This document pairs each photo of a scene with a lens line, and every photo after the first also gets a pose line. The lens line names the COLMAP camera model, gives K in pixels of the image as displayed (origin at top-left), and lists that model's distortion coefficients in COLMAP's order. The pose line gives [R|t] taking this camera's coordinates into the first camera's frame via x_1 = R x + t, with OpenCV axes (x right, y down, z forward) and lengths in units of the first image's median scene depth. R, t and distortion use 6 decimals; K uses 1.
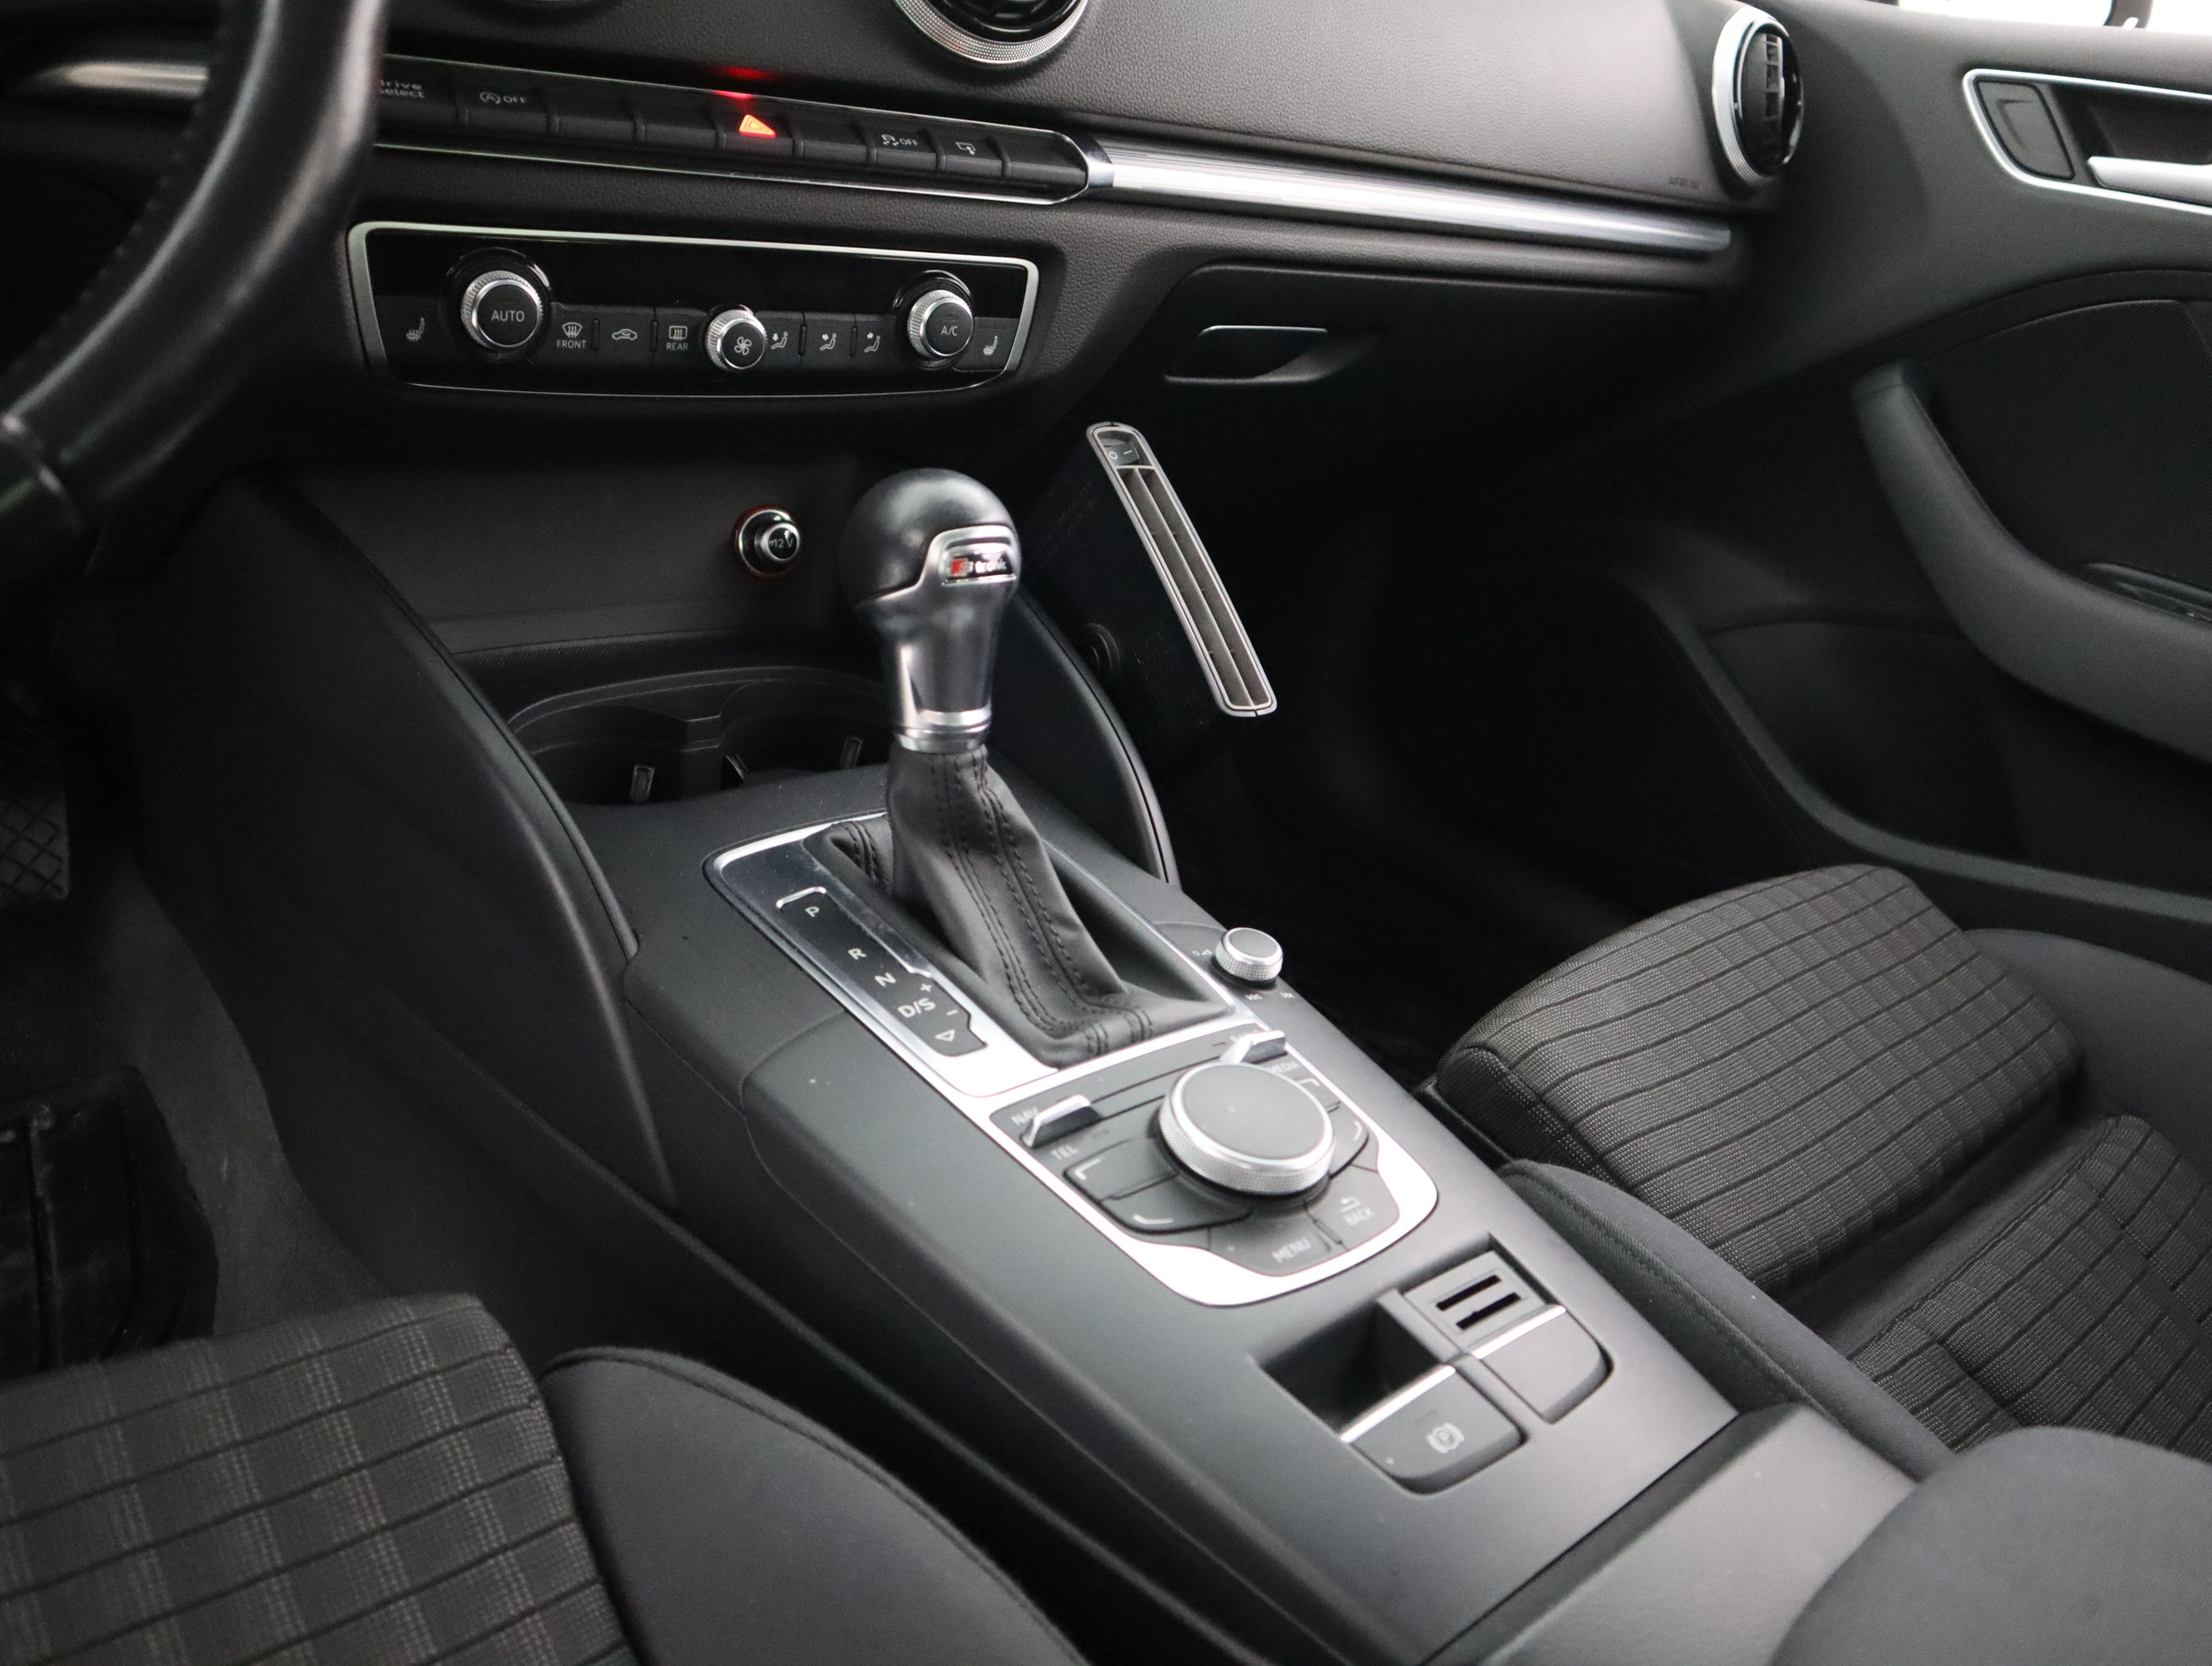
lens RADIAL K [[1721.6, 0, 1106.0], [0, 1721.6, 833.0], [0, 0, 1]] dist [-0.112255, 0.083008]
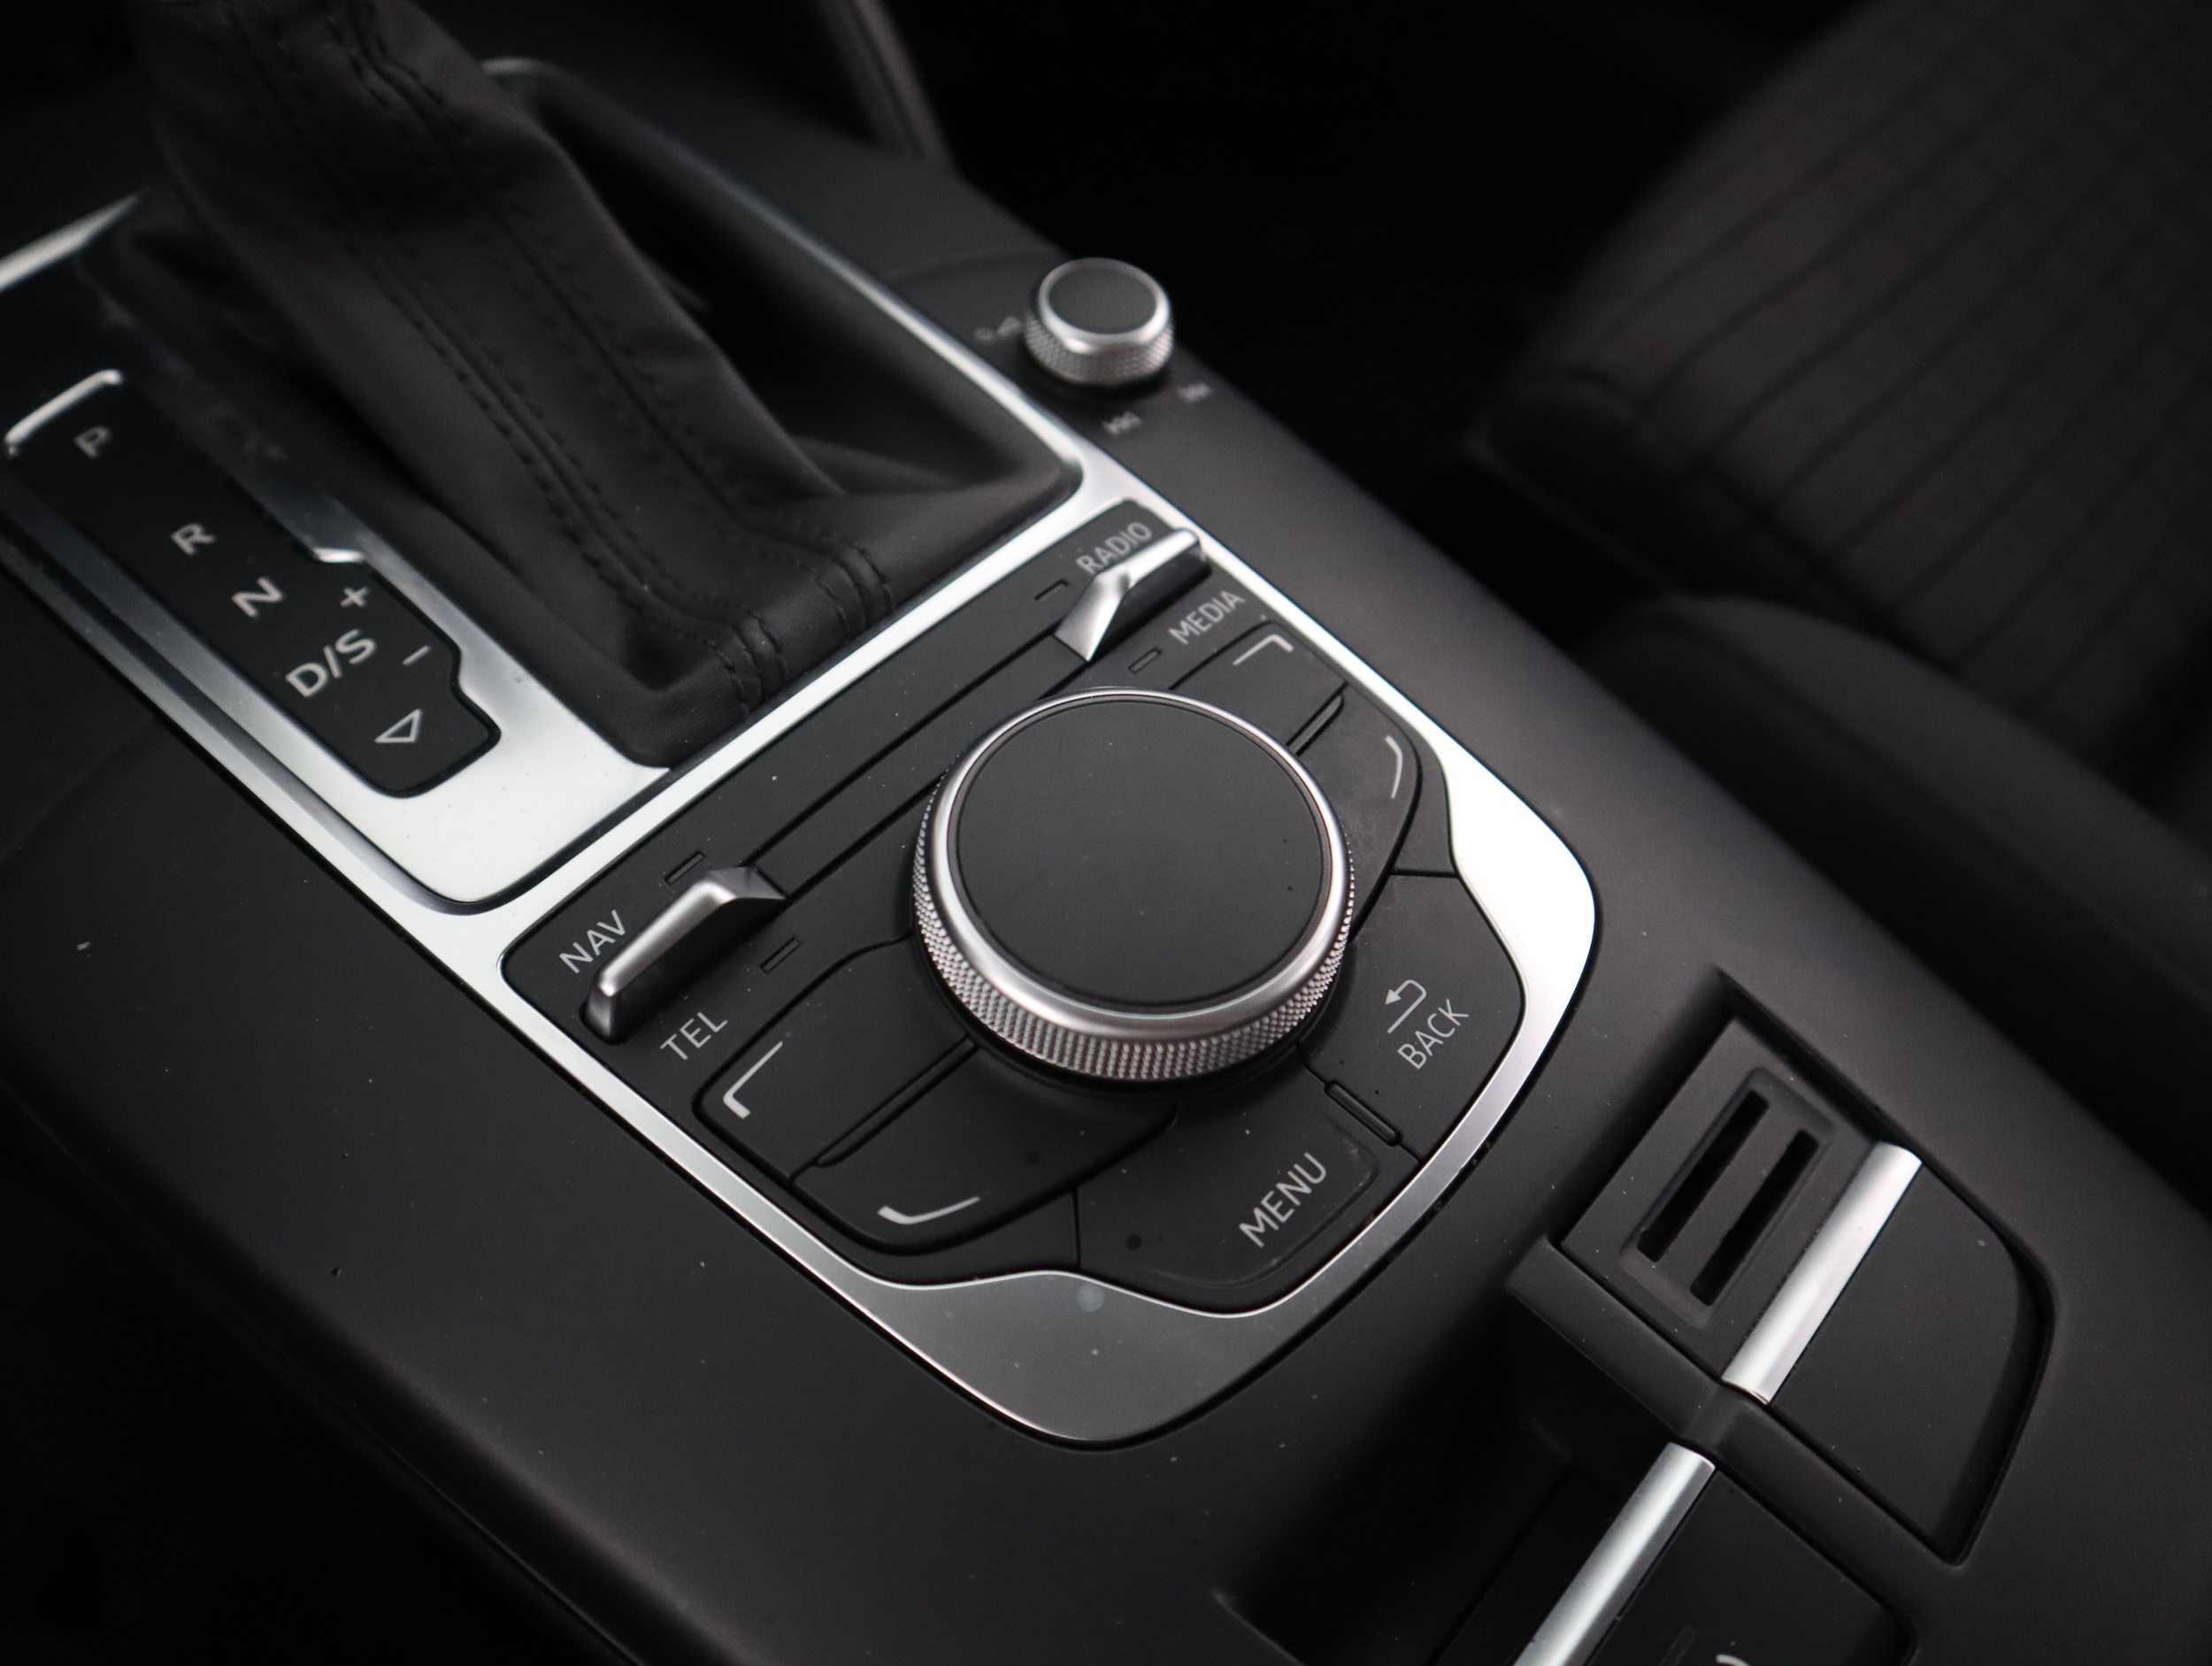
lens RADIAL K [[1721.6, 0, 1106.0], [0, 1721.6, 833.0], [0, 0, 1]] dist [-0.112255, 0.083008]
pose [[0.984219, -0.174983, -0.026341, 0.083545], [0.167217, 0.870998, 0.461952, -0.022438], [-0.057890, -0.459067, 0.886513, 0.612400]]
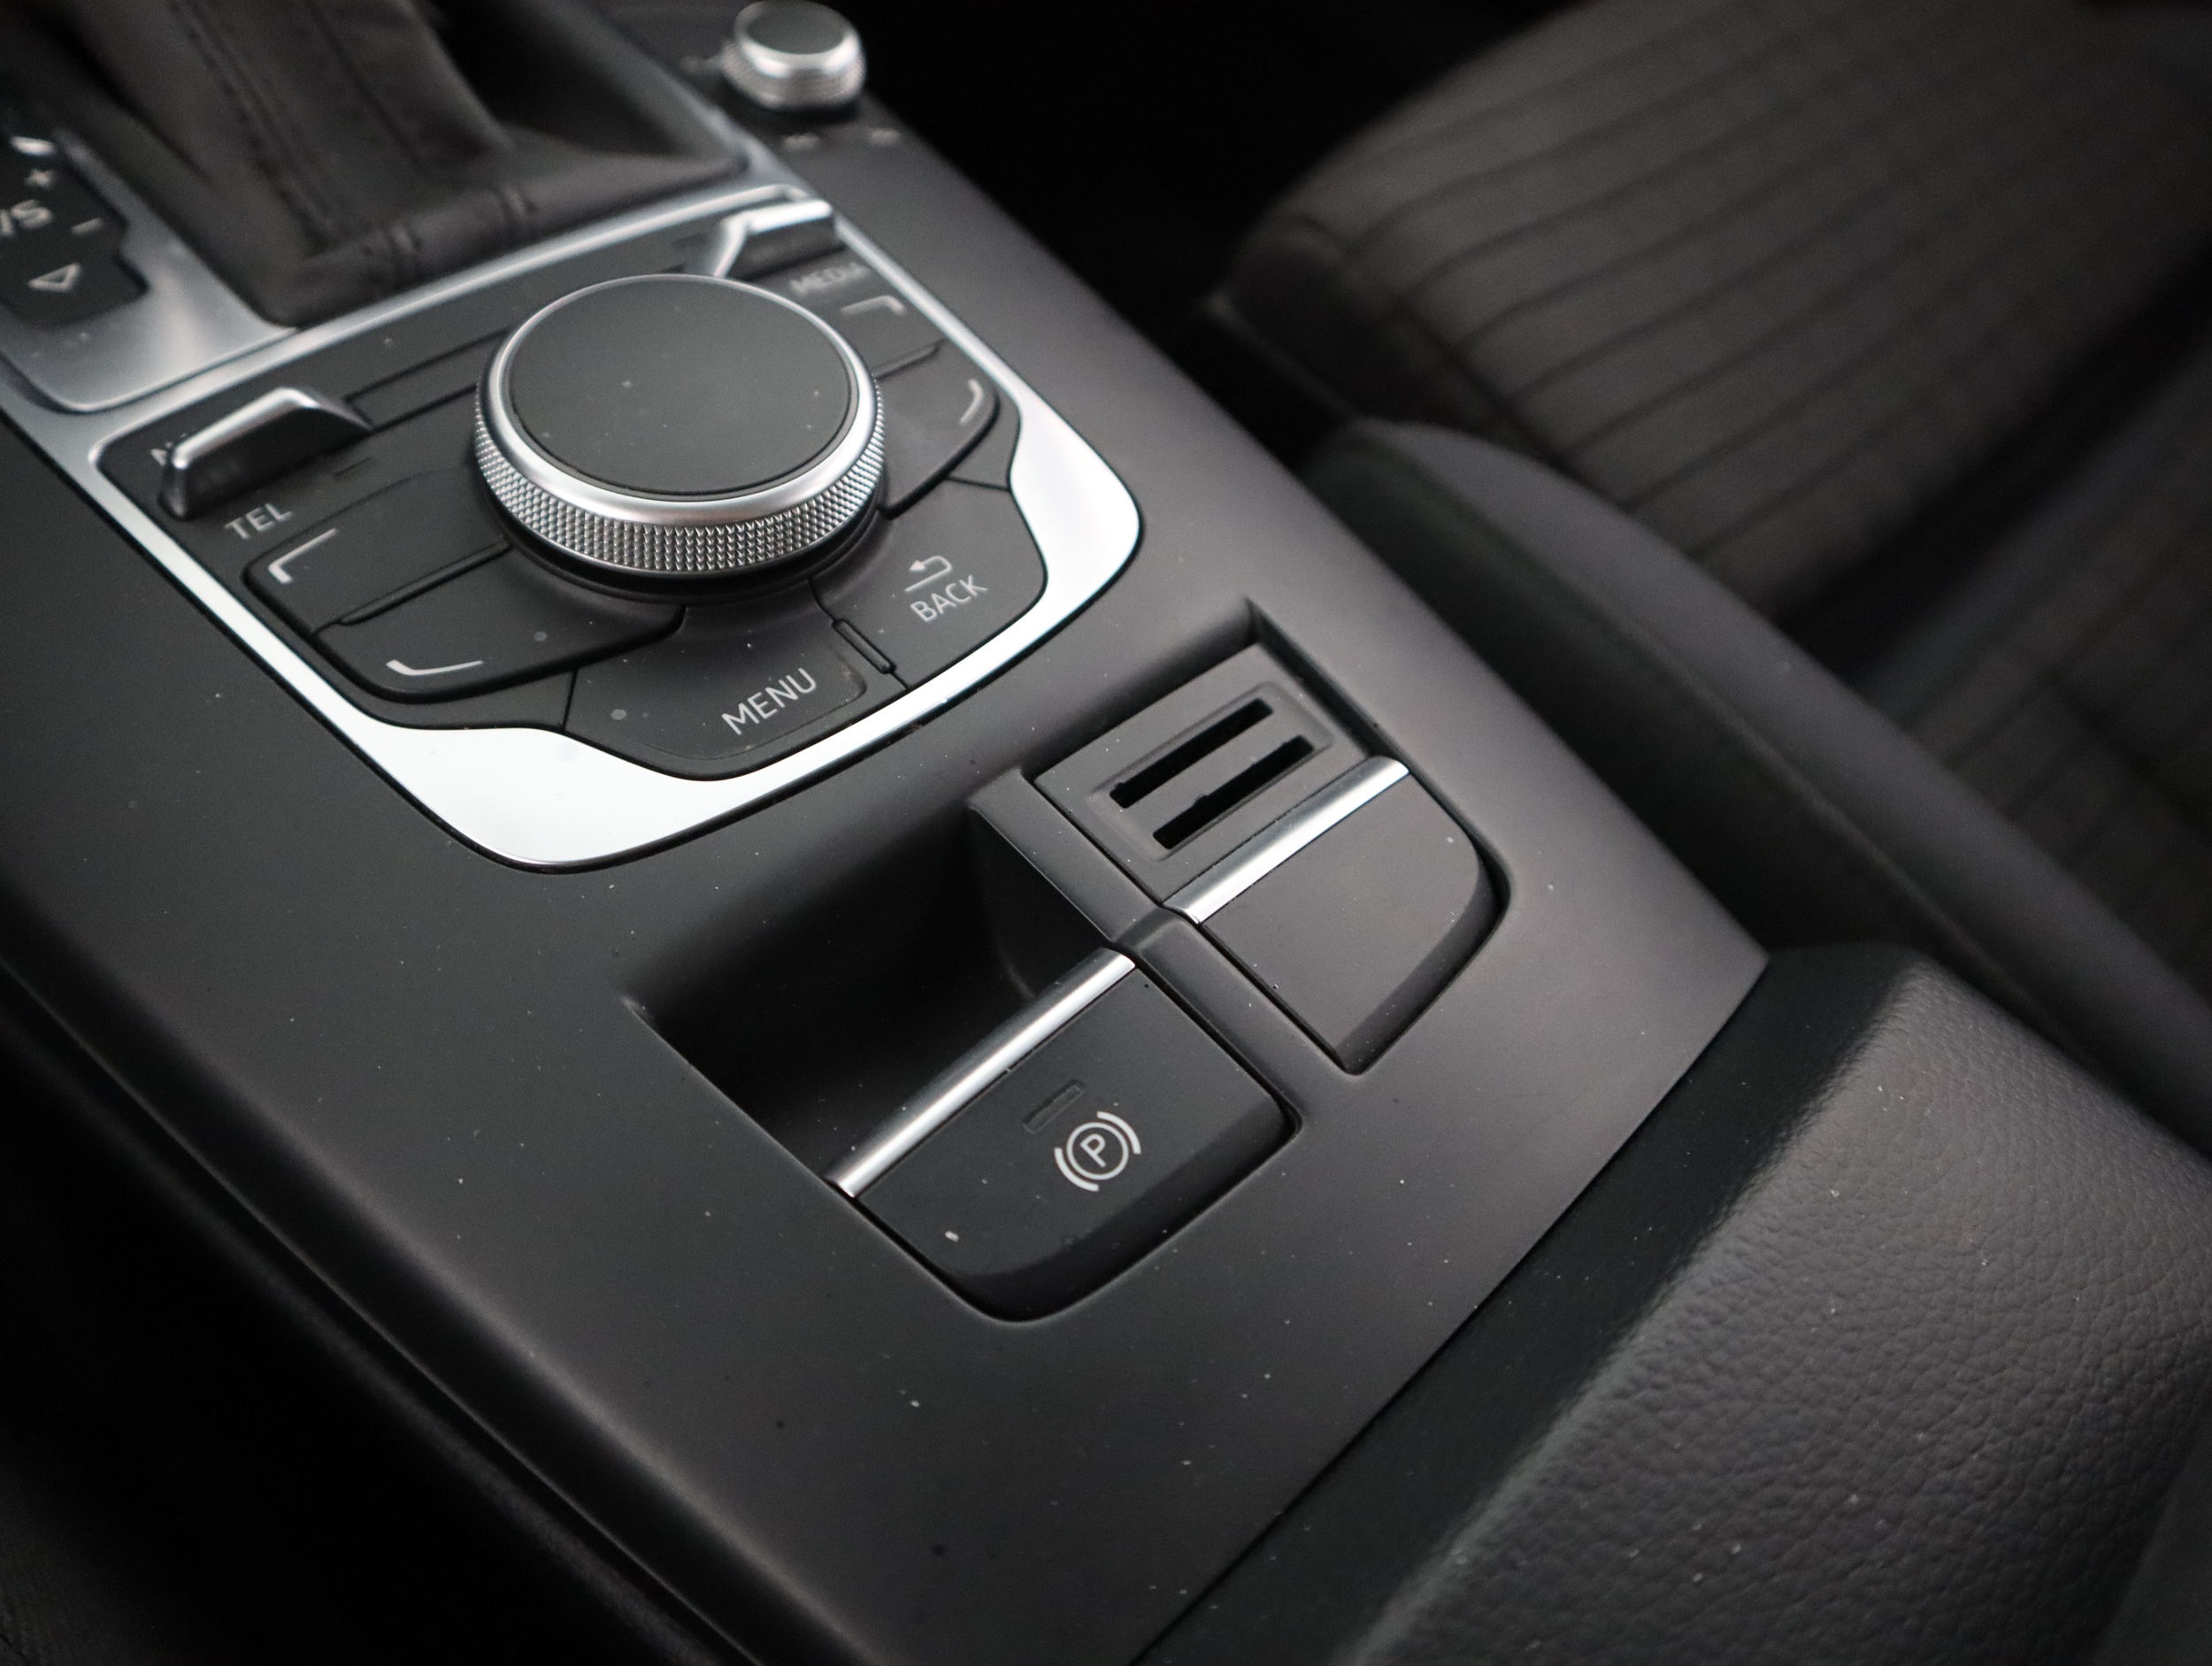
lens RADIAL K [[1721.6, 0, 1106.0], [0, 1721.6, 833.0], [0, 0, 1]] dist [-0.112255, 0.083008]
pose [[0.995750, -0.090534, 0.016892, 0.164240], [0.075407, 0.906776, 0.414815, 0.089773], [-0.052872, -0.411778, 0.909749, 0.524456]]
